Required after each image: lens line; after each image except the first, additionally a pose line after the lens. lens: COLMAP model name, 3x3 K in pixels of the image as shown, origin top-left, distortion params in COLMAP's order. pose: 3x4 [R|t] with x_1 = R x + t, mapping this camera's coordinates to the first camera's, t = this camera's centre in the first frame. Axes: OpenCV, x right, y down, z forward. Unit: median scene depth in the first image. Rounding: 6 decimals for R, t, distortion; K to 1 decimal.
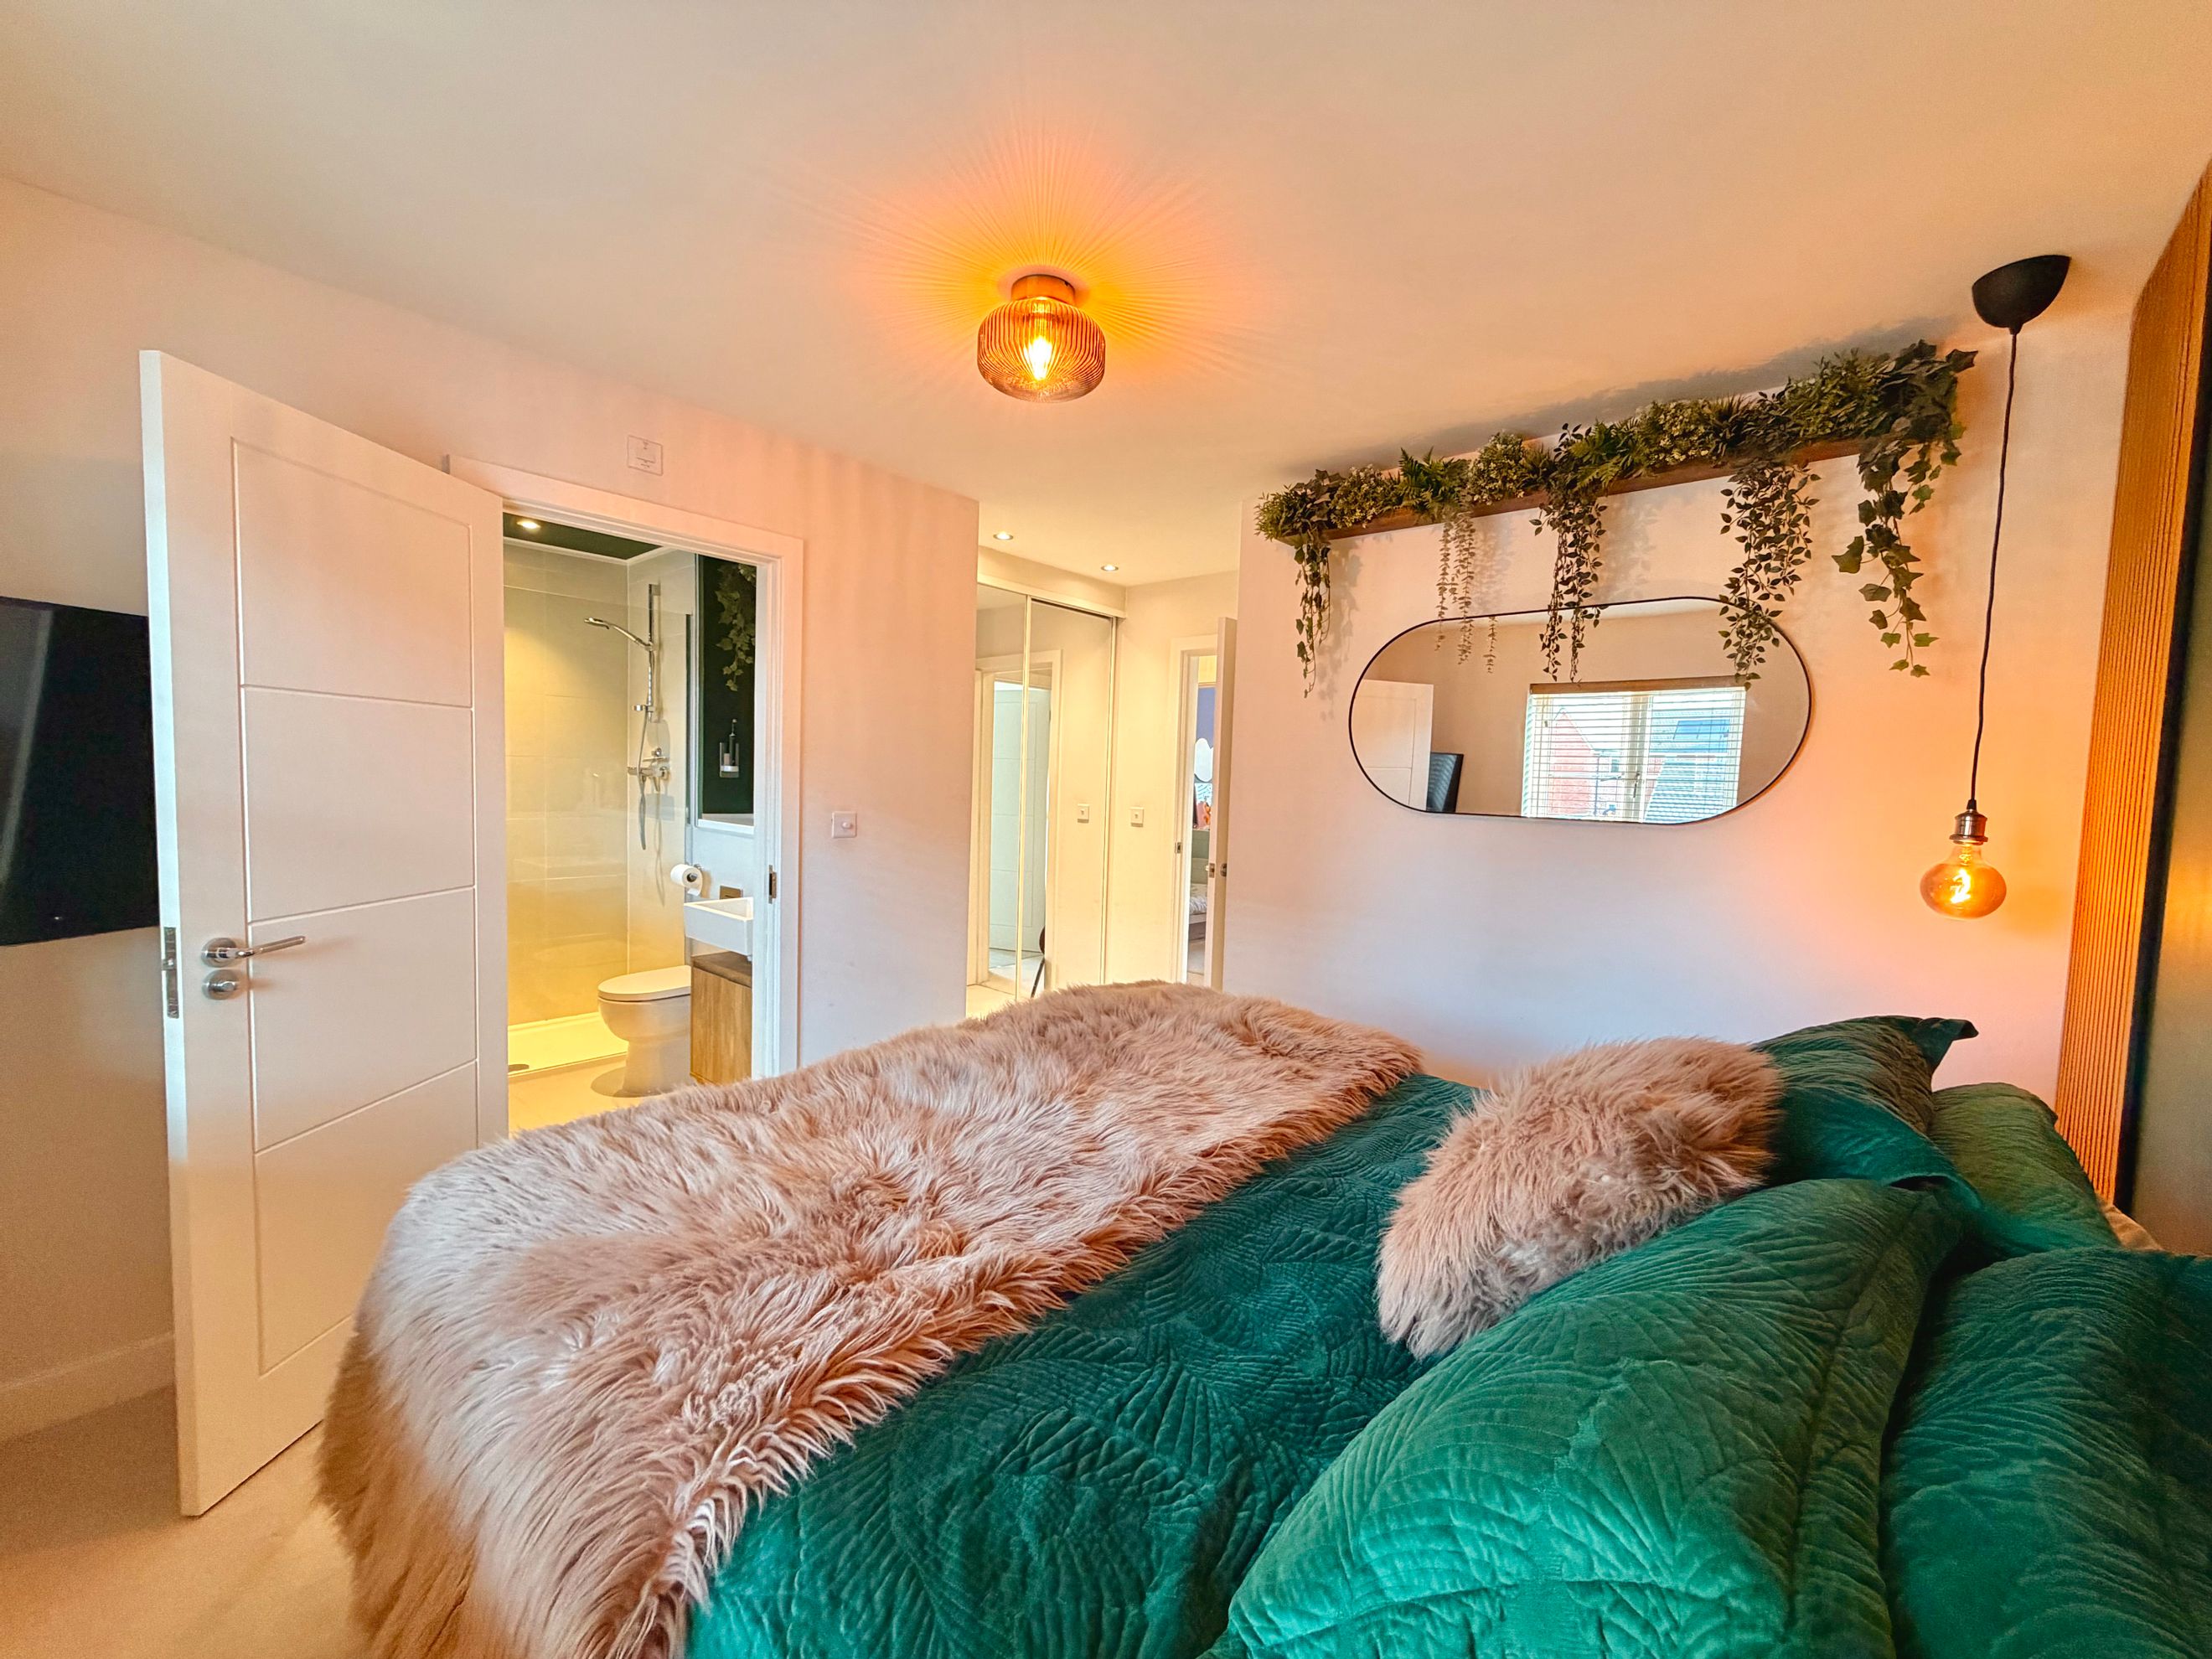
lens RADIAL K [[885.1, 0, 1118.6], [0, 885.1, 838.7], [0, 0, 1]] dist [0.000847, -0.000092]
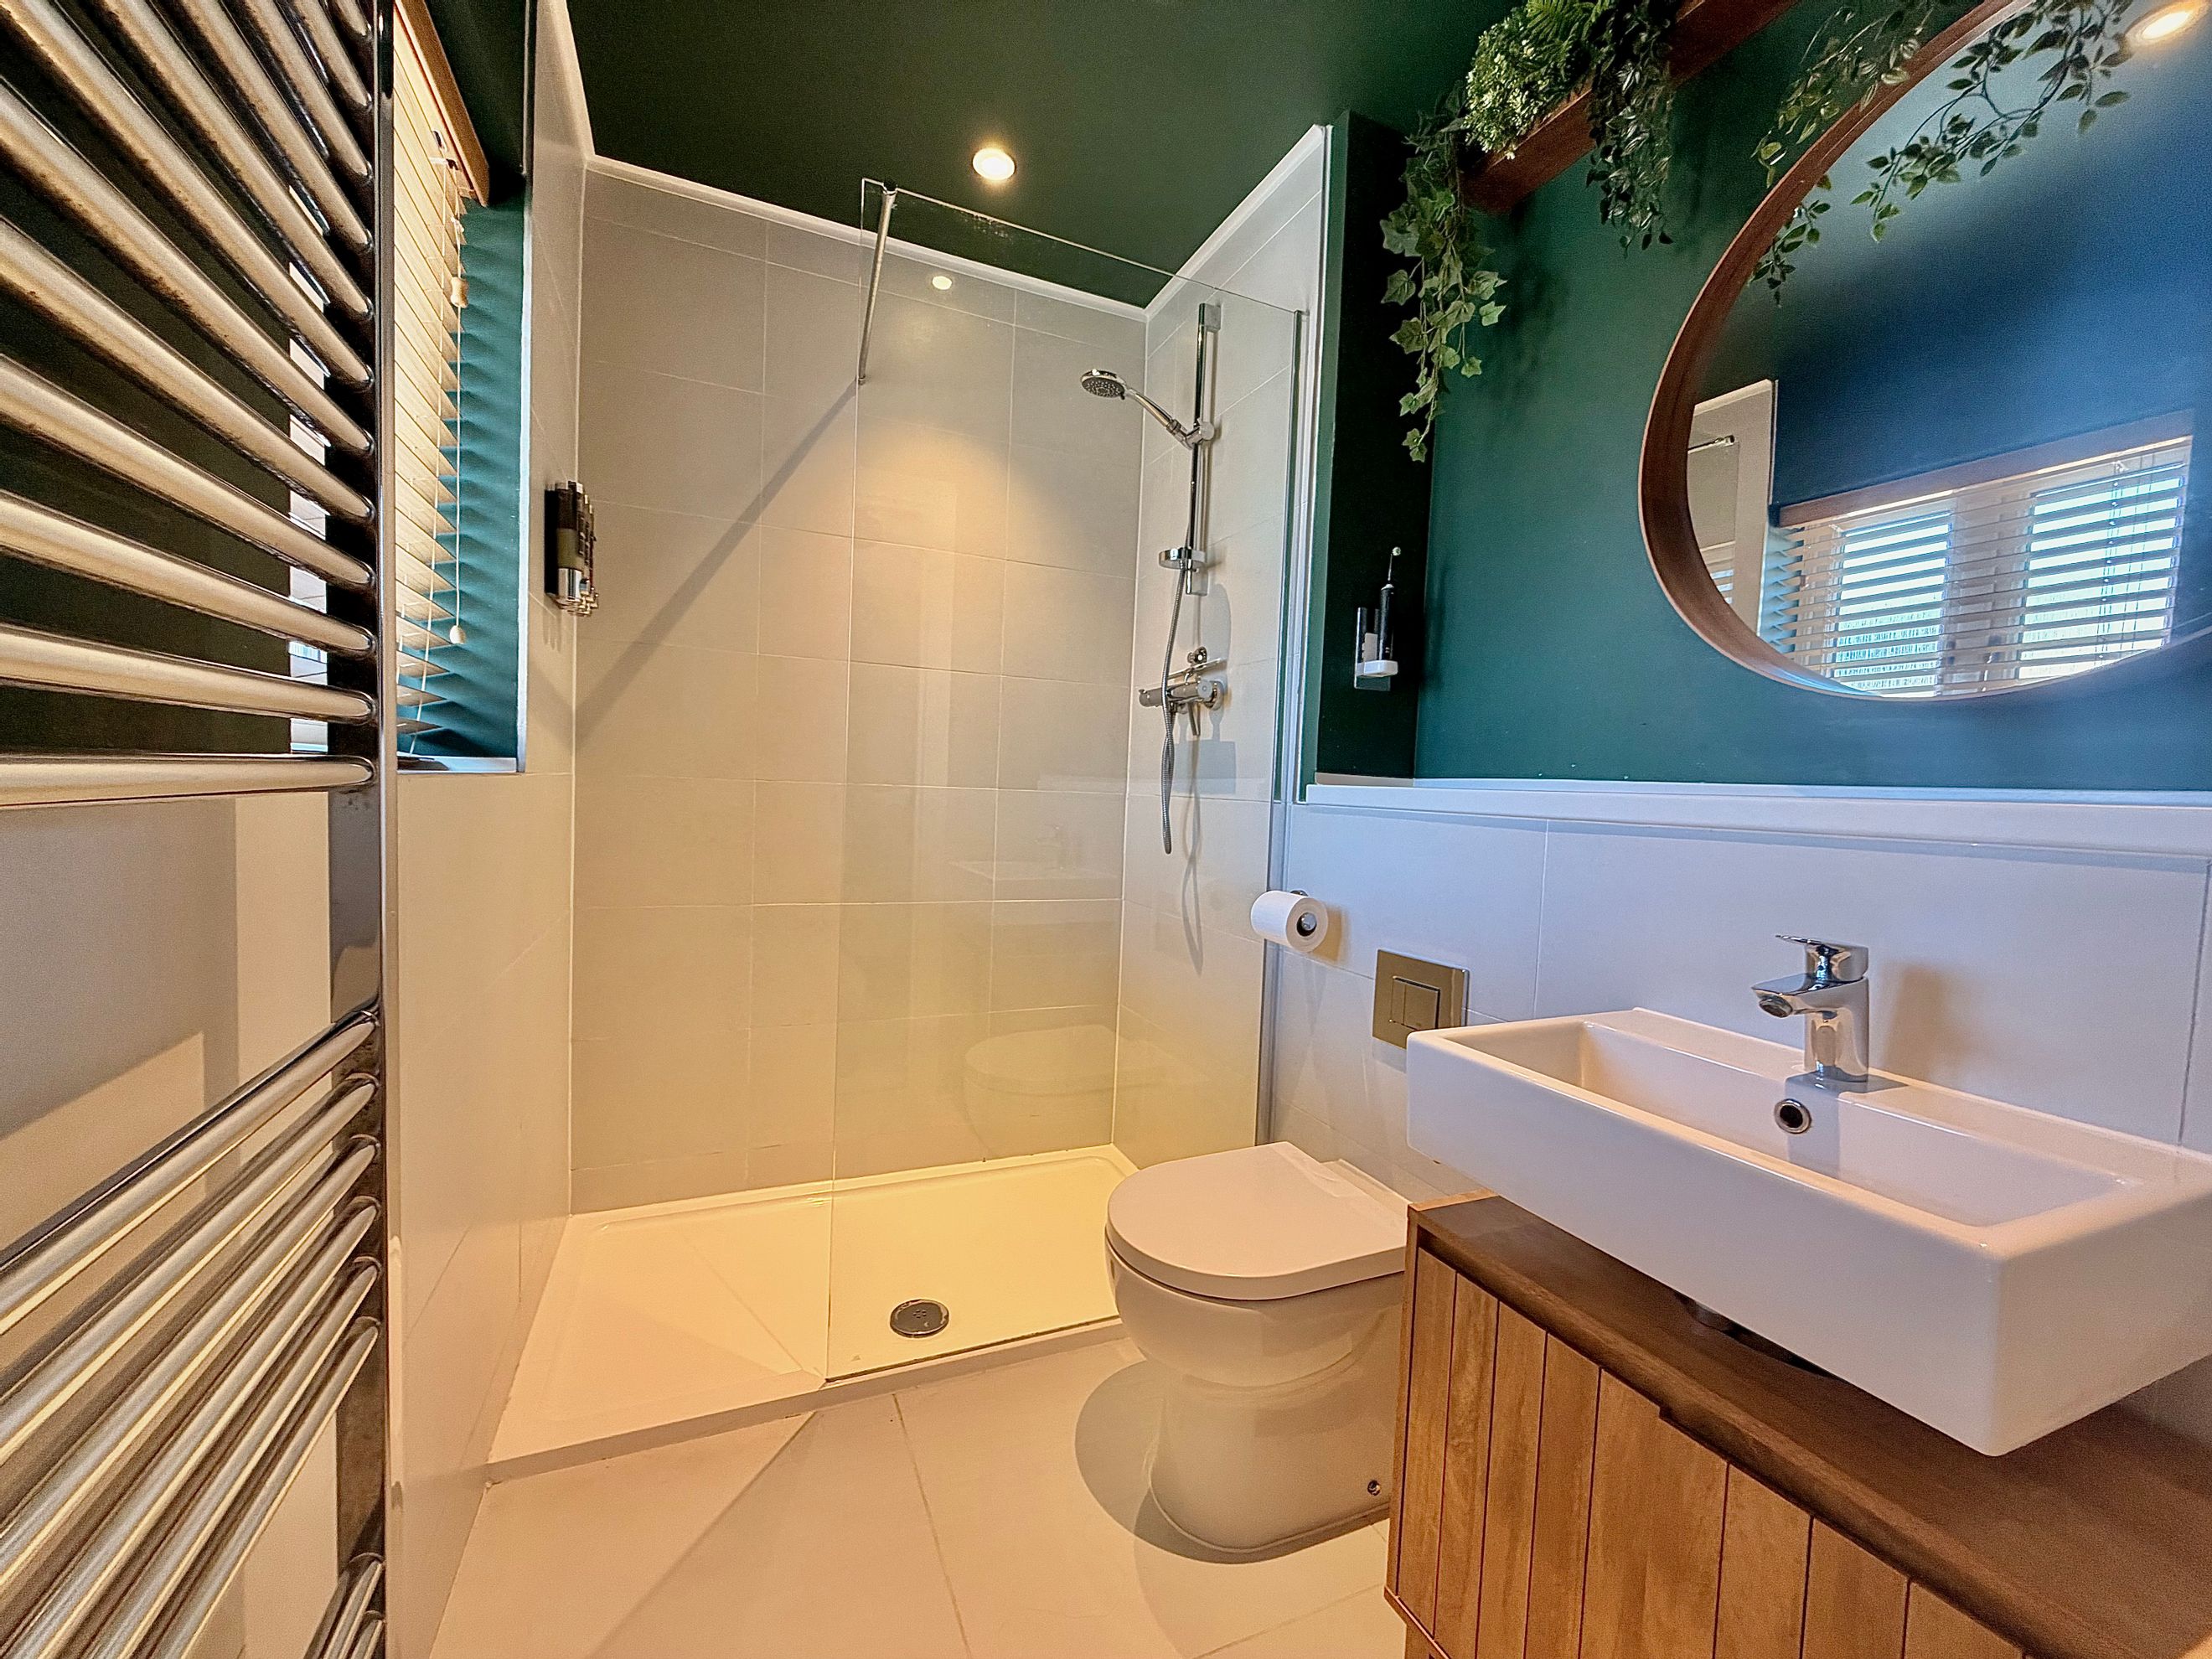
lens RADIAL K [[885.1, 0, 1100.5], [0, 885.1, 828.8], [0, 0, 1]] dist [0.000847, -0.000092]
pose [[0.905482, 0.017627, -0.424017, -0.376386], [-0.031378, 0.999183, -0.025469, 0.012376], [0.423222, 0.036367, 0.905296, 0.561111]]
